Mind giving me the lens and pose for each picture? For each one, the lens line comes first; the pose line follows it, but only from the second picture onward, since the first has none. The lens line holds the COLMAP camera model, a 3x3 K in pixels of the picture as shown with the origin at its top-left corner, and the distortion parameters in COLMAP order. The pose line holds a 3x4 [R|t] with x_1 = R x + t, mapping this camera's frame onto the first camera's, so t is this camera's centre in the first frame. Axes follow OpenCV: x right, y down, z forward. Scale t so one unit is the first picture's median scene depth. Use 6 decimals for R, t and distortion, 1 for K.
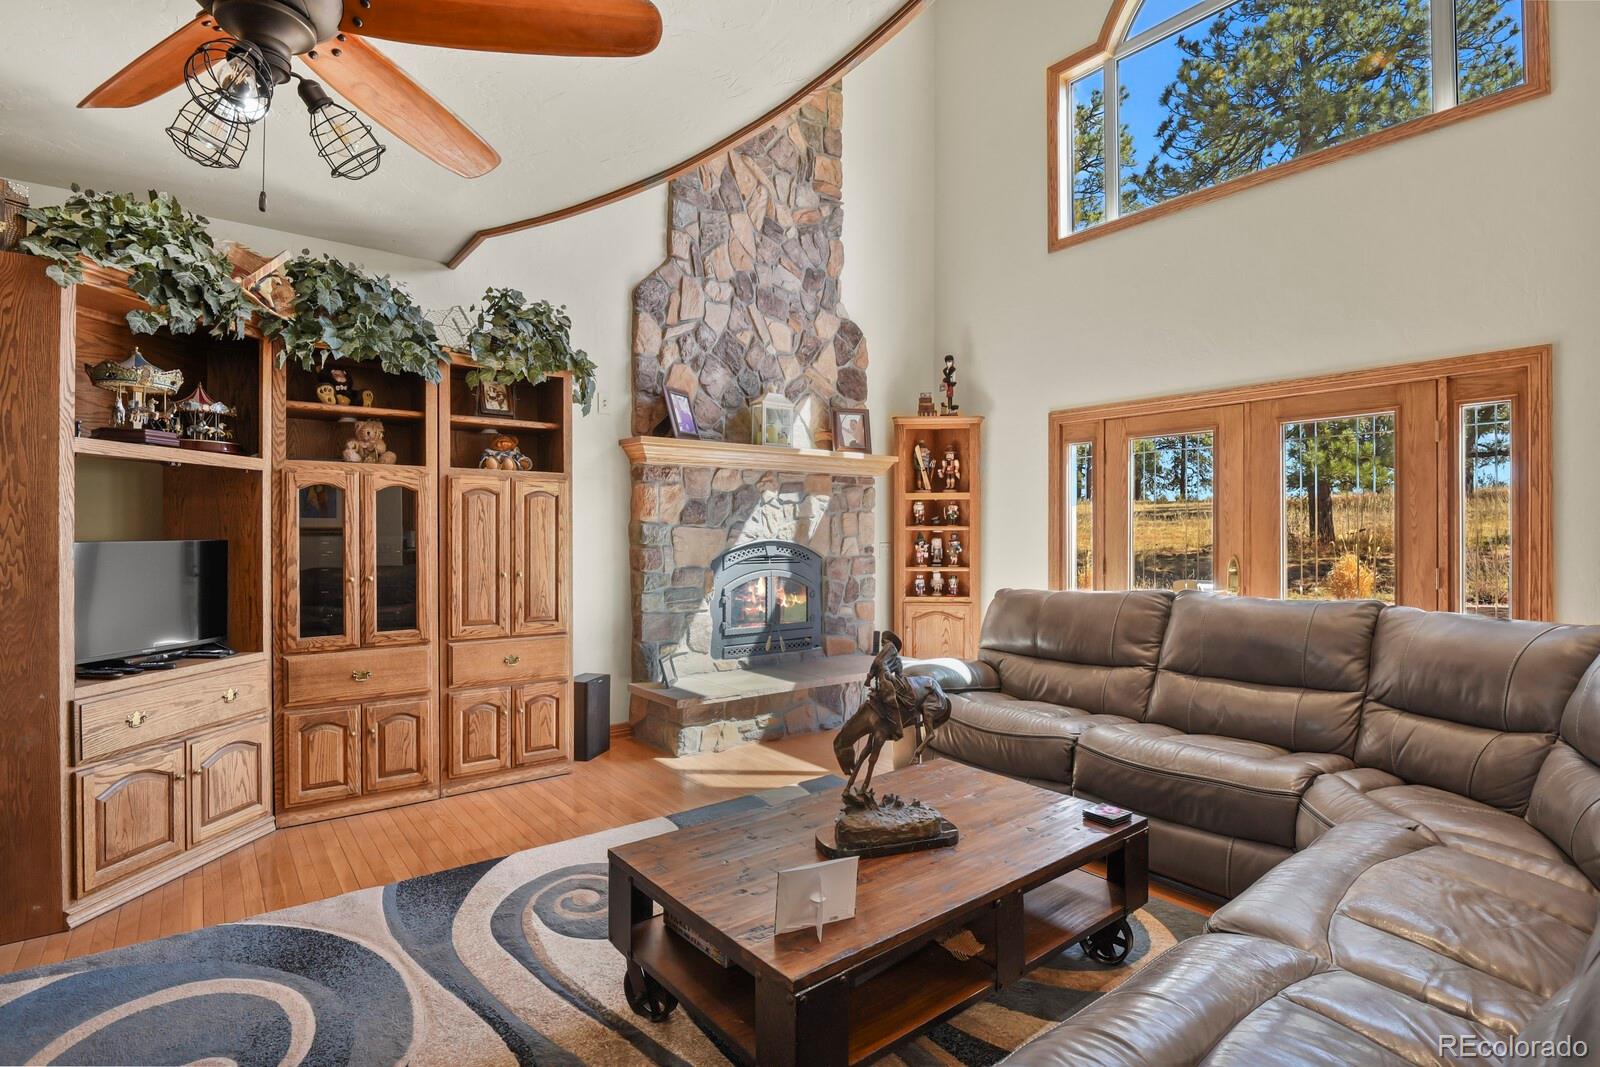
lens RADIAL K [[778.7, 0, 803.5], [0, 778.7, 534.3], [0, 0, 1]] dist [-0.016717, -0.005028]
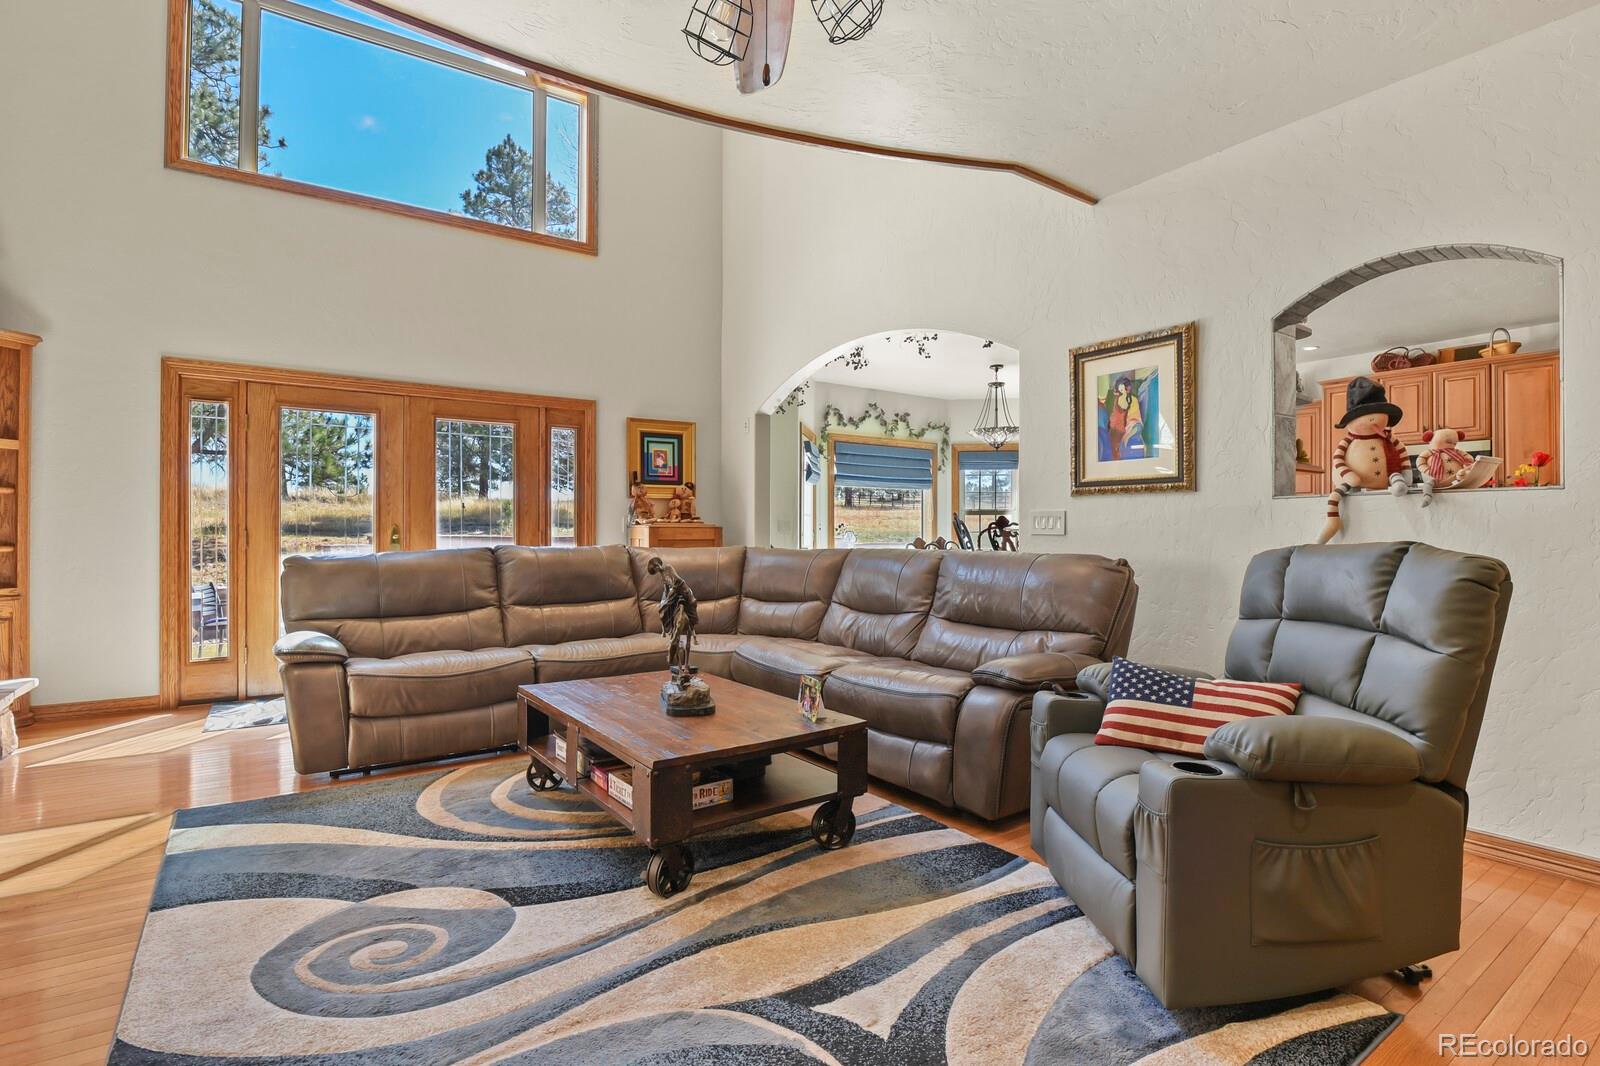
lens RADIAL K [[778.7, 0, 803.5], [0, 778.7, 533.8], [0, 0, 1]] dist [-0.016717, -0.005028]
pose [[0.056740, 0.000827, 0.998389, -0.545970], [-0.000290, 1.000000, -0.000812, 0.039697], [-0.998389, -0.000243, 0.056740, 0.306344]]
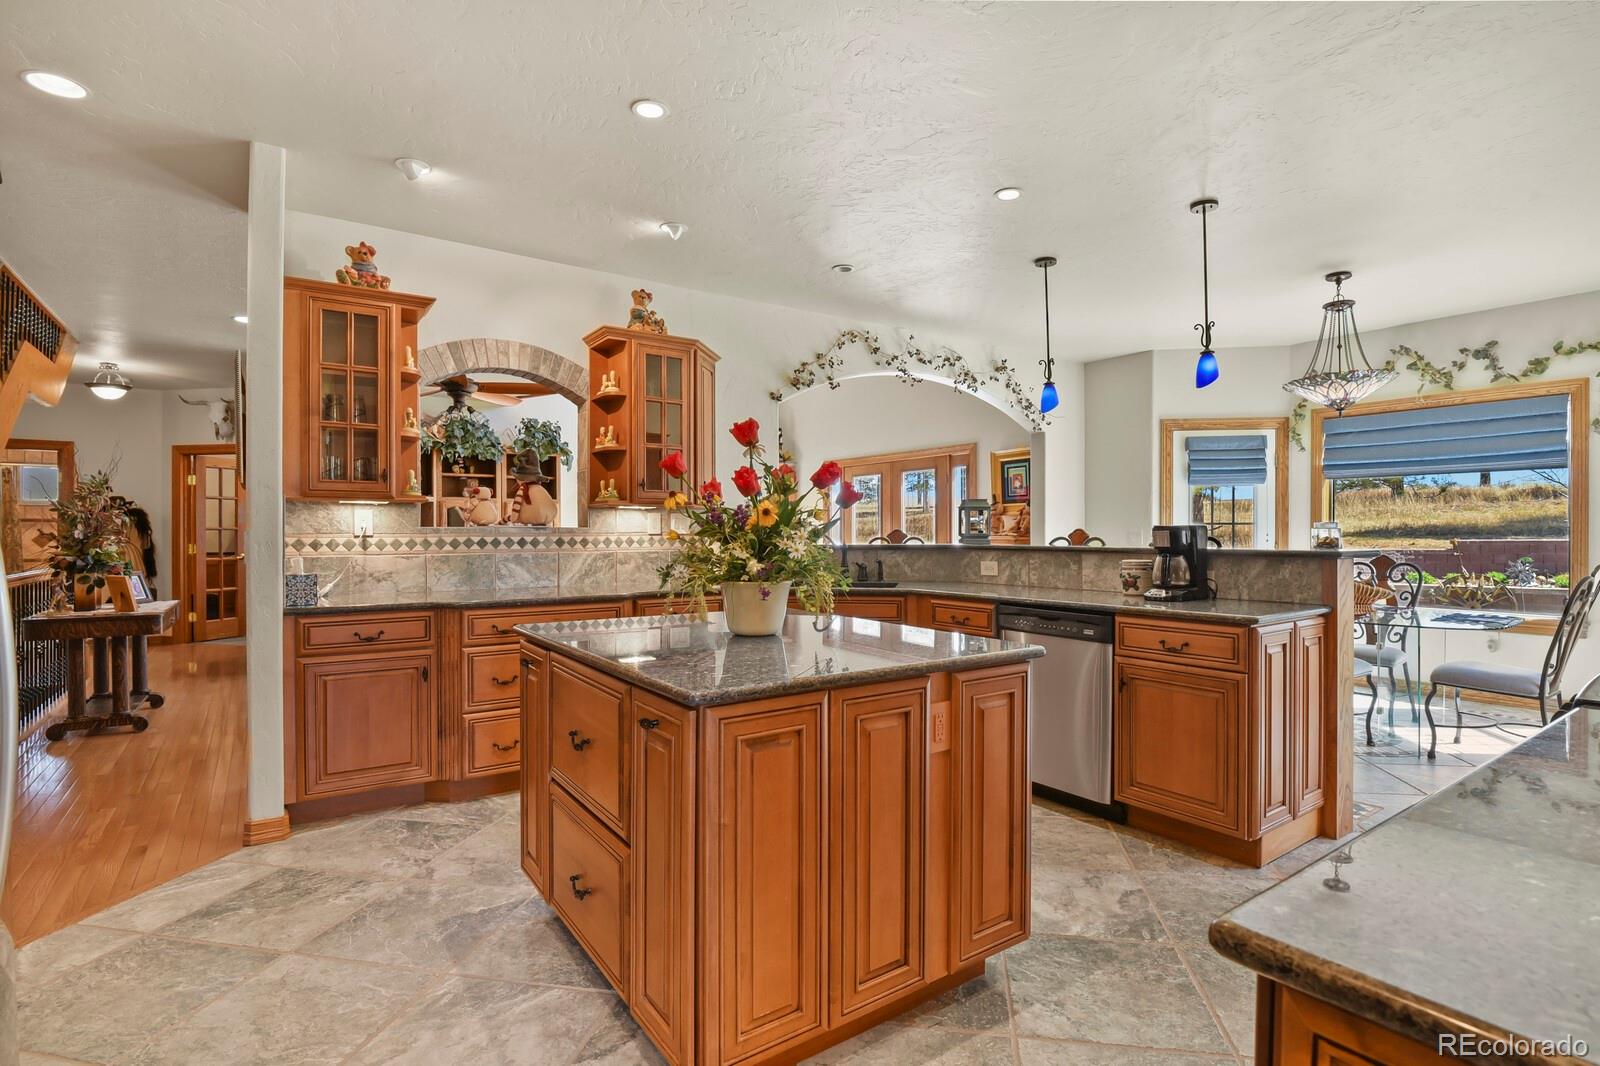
lens RADIAL K [[778.7, 0, 803.5], [0, 778.7, 533.8], [0, 0, 1]] dist [-0.016717, -0.005028]
pose [[0.998109, -0.001603, -0.061444, 0.430713], [0.001682, 0.999998, 0.001239, 0.013575], [0.061442, -0.001340, 0.998110, -0.948289]]
